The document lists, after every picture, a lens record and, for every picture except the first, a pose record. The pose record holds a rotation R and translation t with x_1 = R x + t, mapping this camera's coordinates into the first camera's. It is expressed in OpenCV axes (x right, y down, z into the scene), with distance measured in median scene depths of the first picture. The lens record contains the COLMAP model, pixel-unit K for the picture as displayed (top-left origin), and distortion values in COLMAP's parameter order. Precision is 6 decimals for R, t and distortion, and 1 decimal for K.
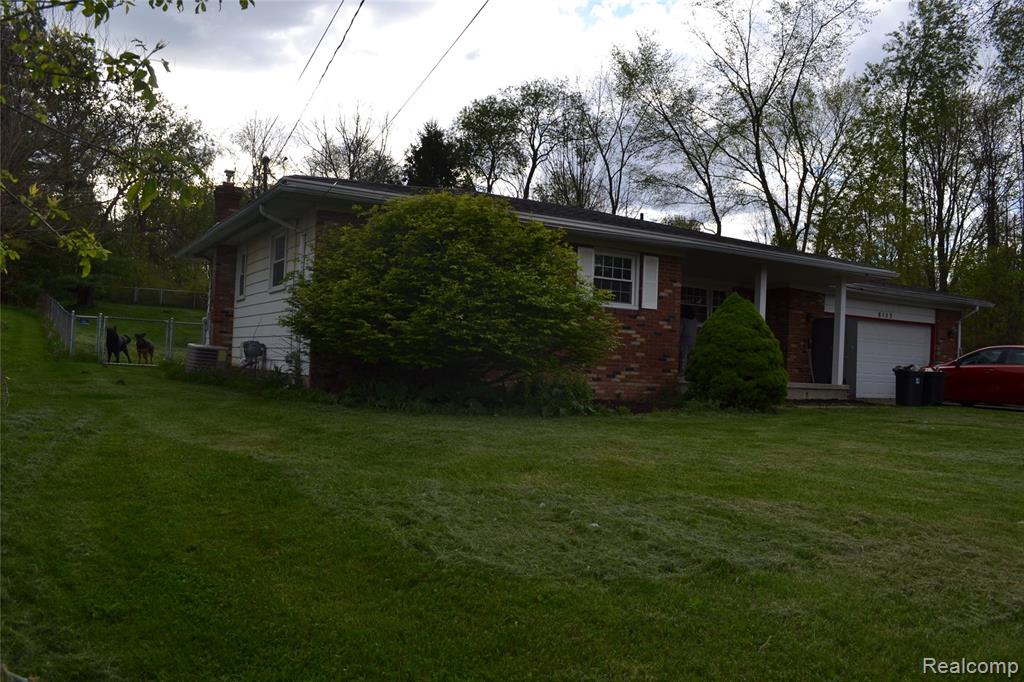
lens RADIAL K [[803.8, 0, 512.0], [0, 803.8, 341.0], [0, 0, 1]] dist [-0.071892, 0.003712]
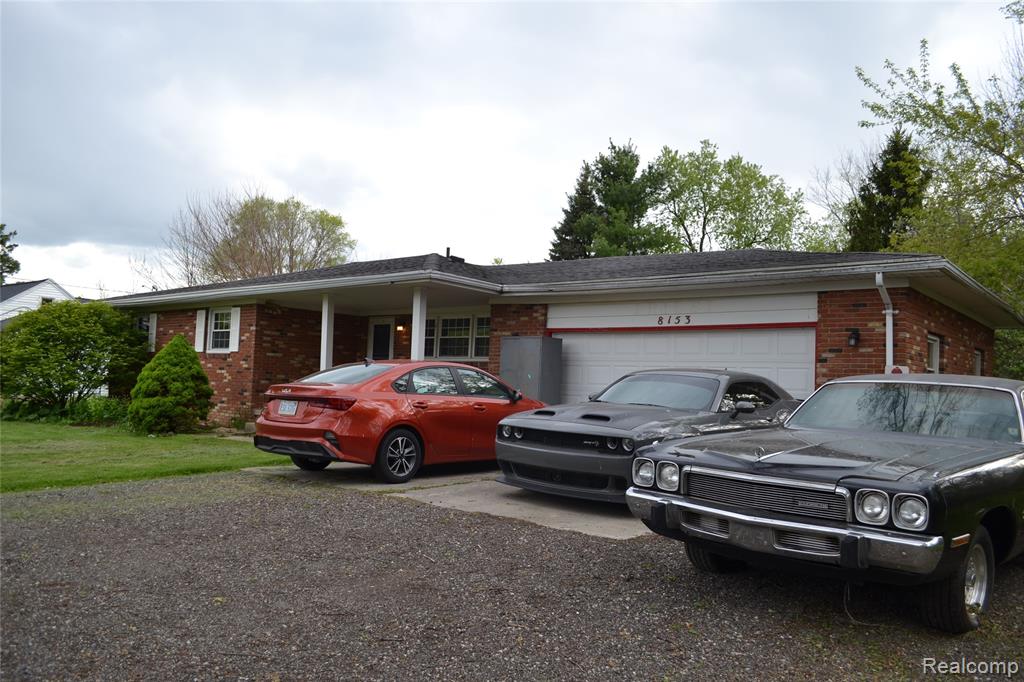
lens RADIAL K [[801.8, 0, 514.4], [0, 801.8, 341.8], [0, 0, 1]] dist [-0.070881, 0.003123]
pose [[0.358409, -0.086236, -0.929573, 1.407176], [0.004396, 0.995869, -0.090691, 0.054162], [0.933554, 0.028418, 0.357307, 0.954399]]
